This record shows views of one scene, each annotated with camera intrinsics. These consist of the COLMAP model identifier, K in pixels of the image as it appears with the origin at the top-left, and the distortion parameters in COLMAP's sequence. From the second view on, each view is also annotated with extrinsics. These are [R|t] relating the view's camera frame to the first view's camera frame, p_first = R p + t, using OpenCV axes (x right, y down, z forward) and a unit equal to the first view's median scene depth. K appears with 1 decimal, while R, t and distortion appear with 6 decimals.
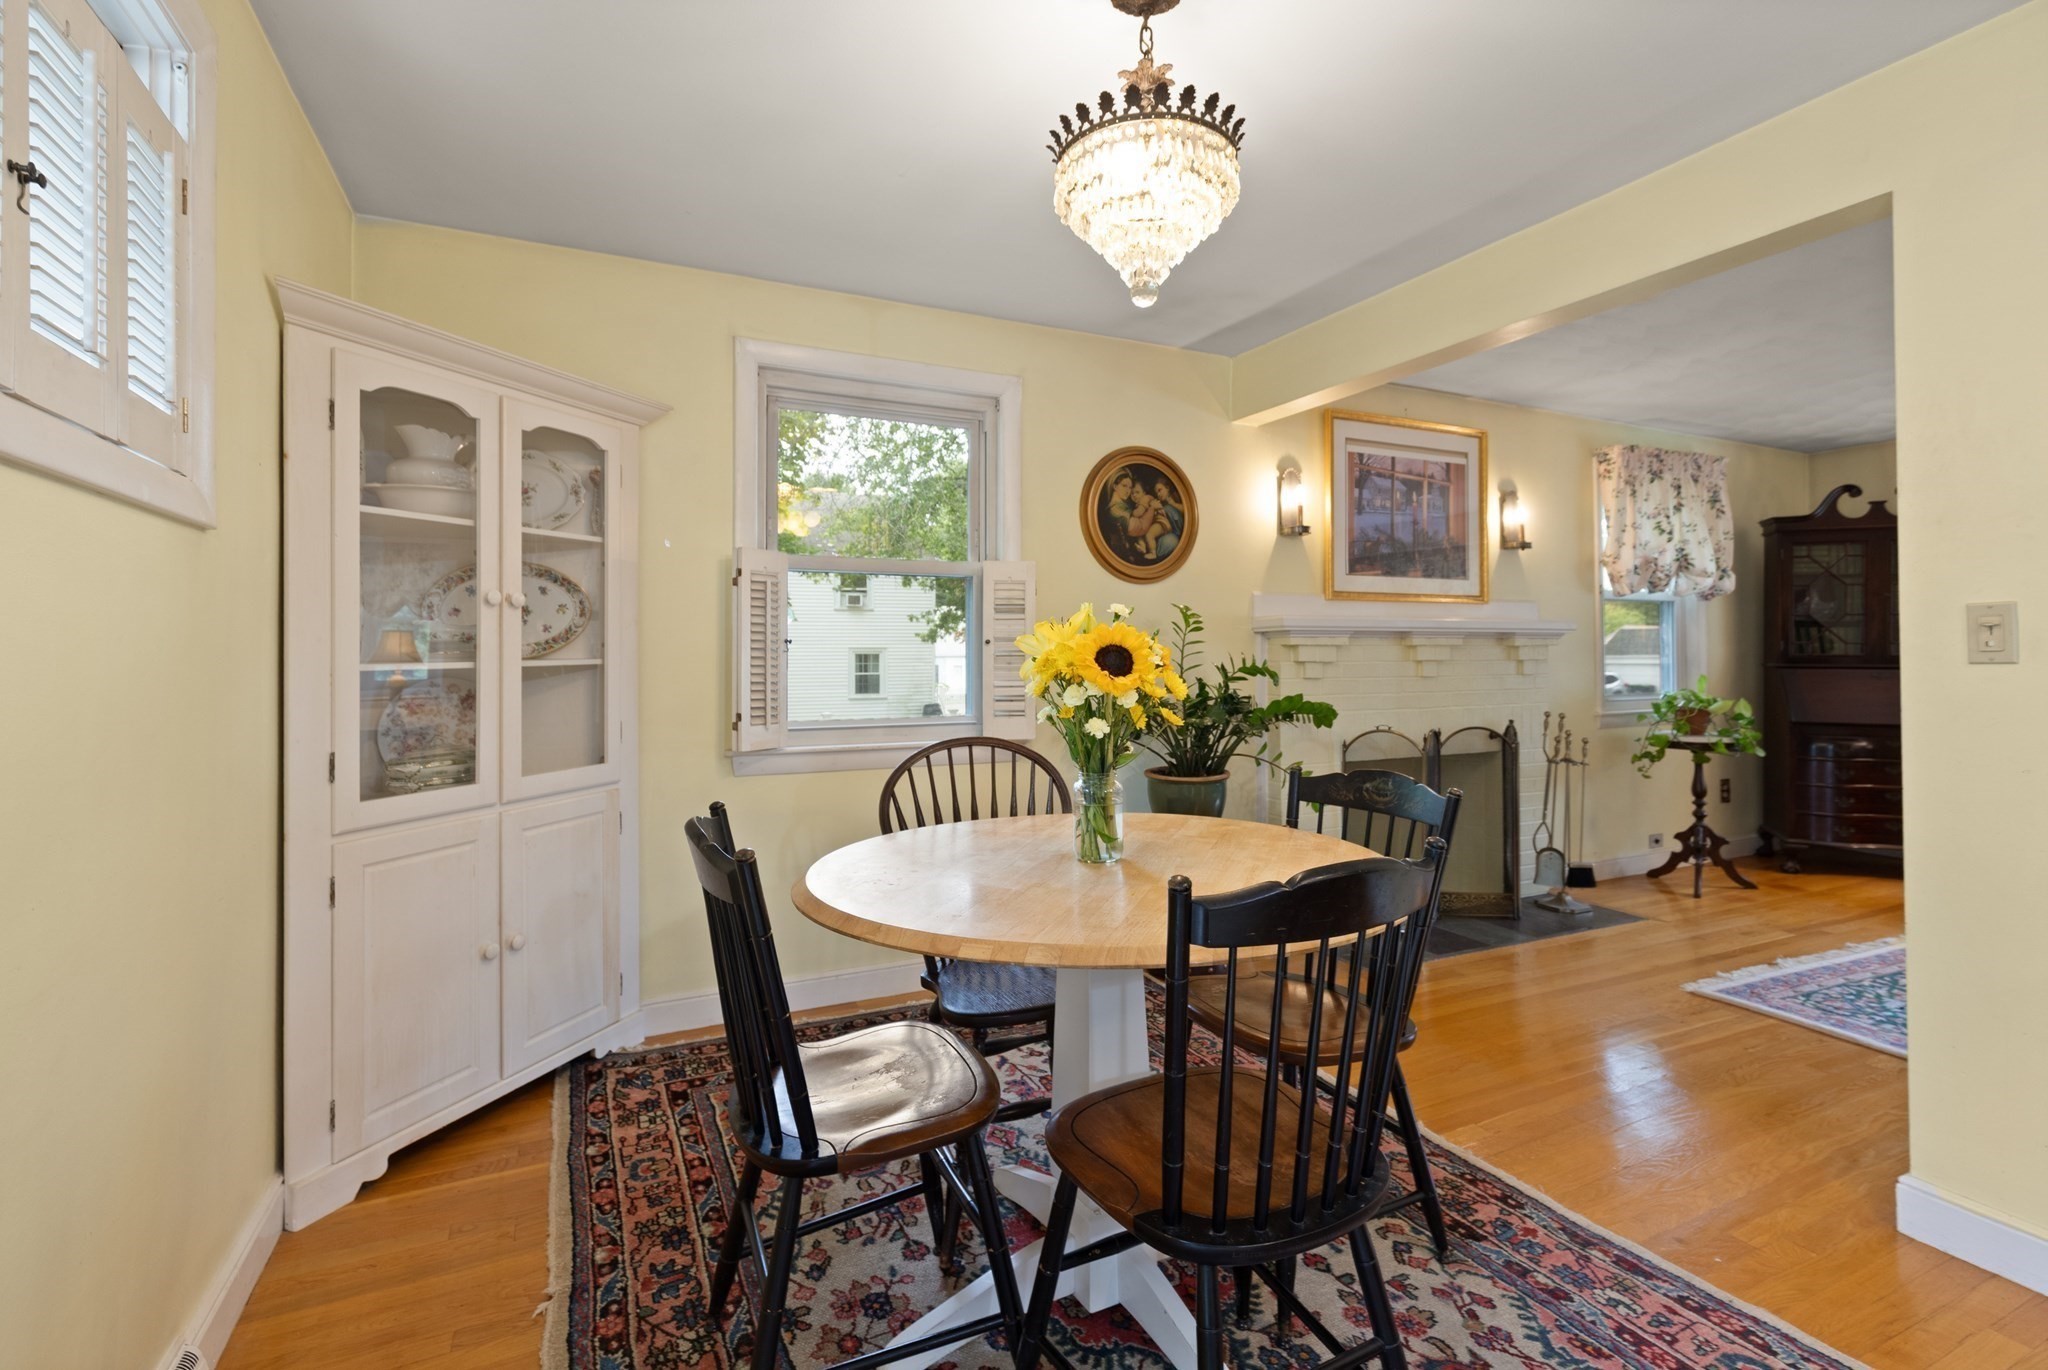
lens RADIAL K [[937.1, 0, 1024.0], [0, 937.1, 685.0], [0, 0, 1]] dist [0.002127, 0.000353]
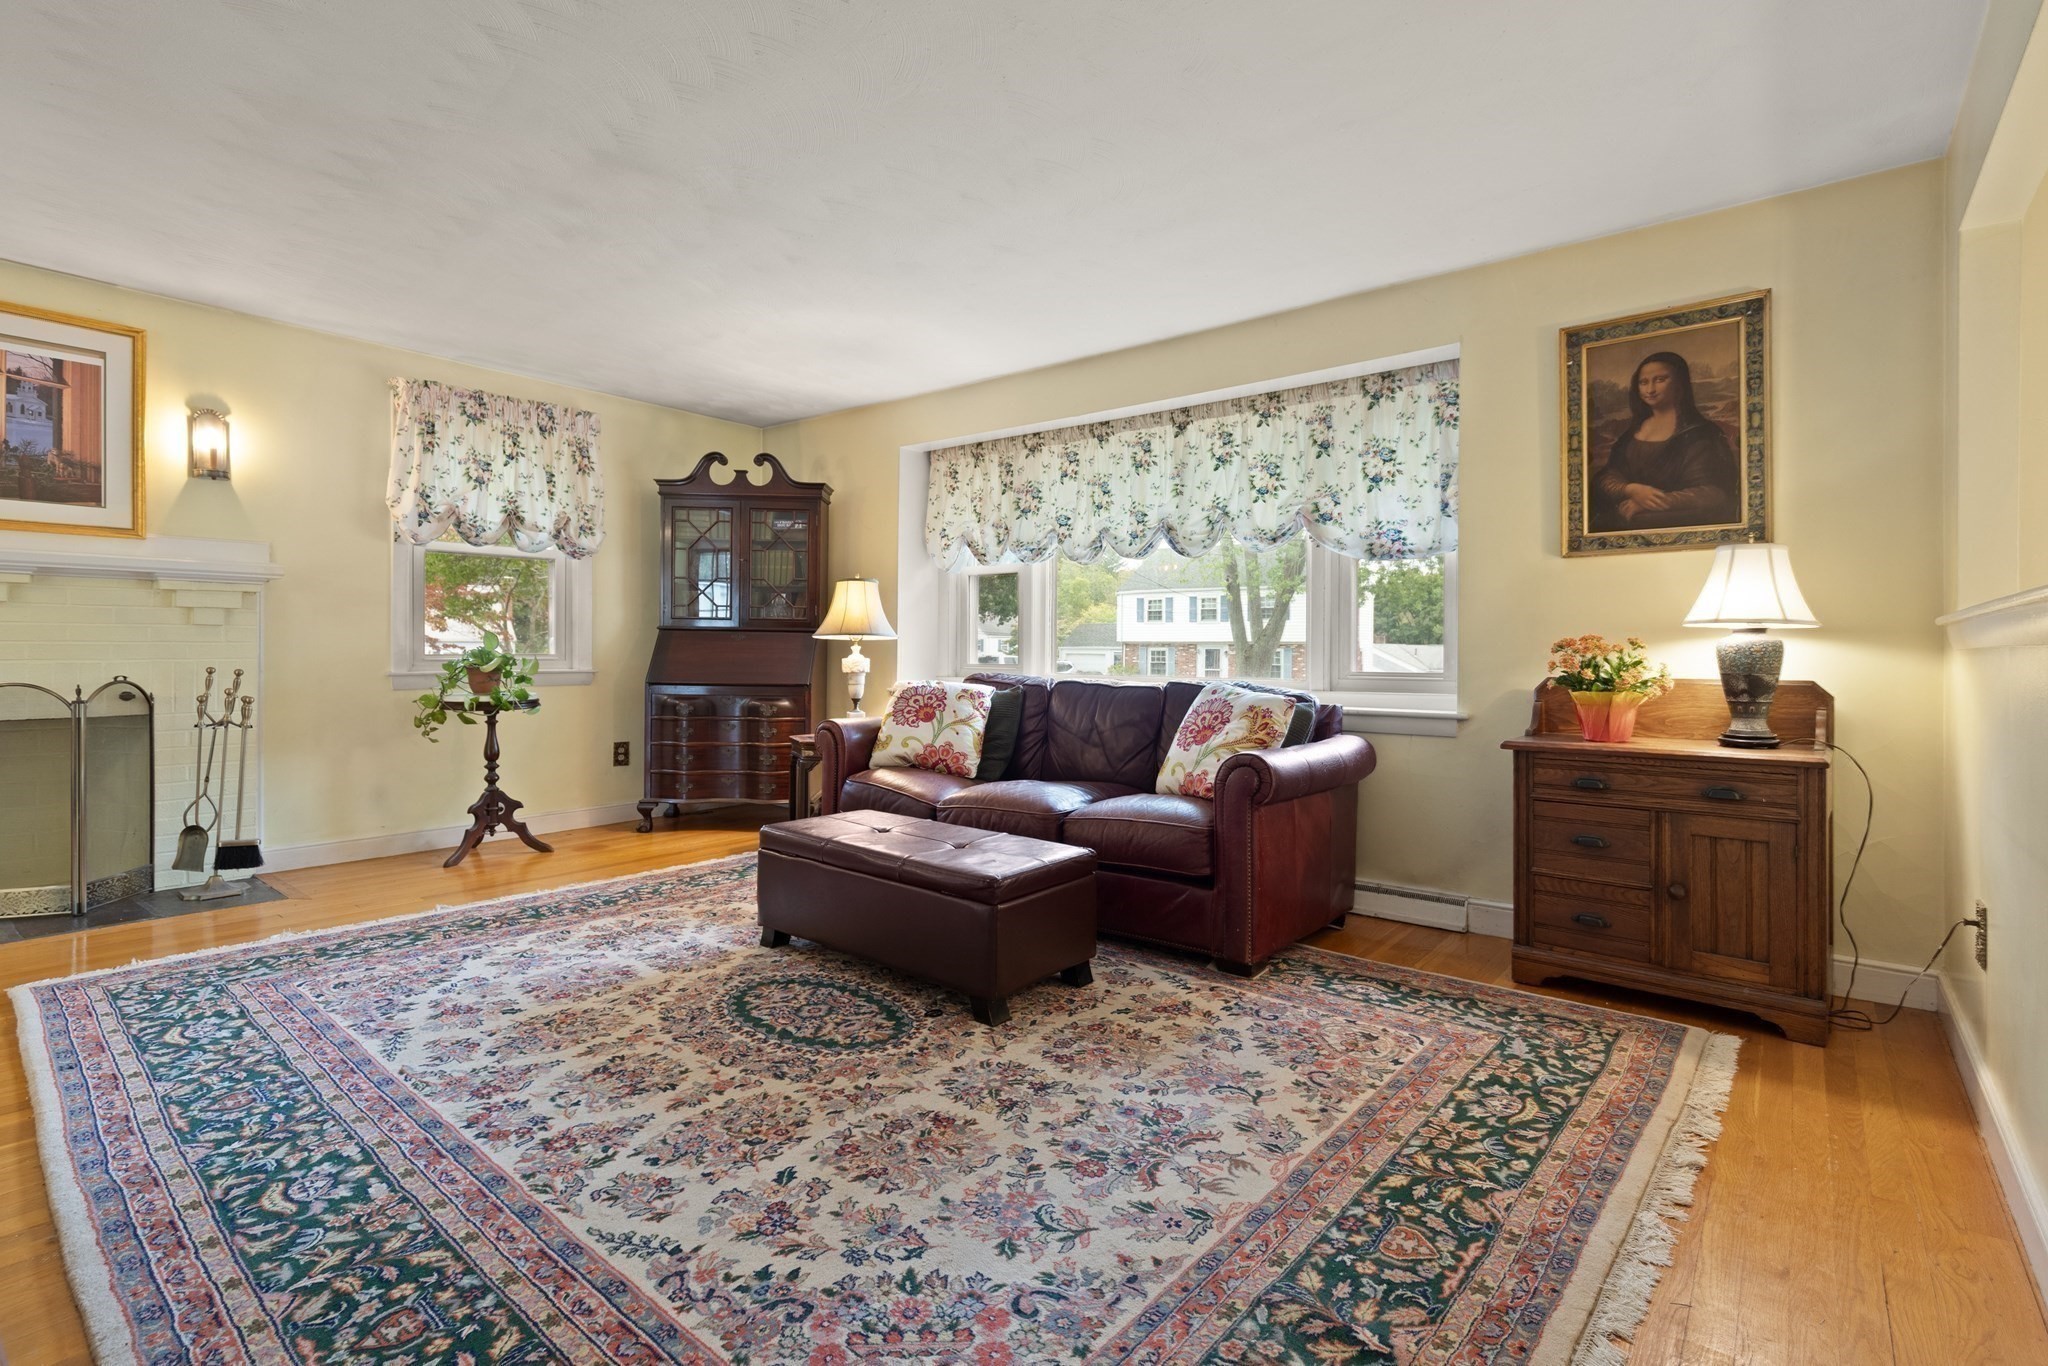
lens RADIAL K [[937.1, 0, 1024.0], [0, 937.1, 683.0], [0, 0, 1]] dist [0.002127, 0.000353]
pose [[0.905171, 0.001255, 0.425046, 0.804876], [-0.013131, 0.999601, 0.025011, 0.010345], [-0.424845, -0.028221, 0.904826, -0.092275]]
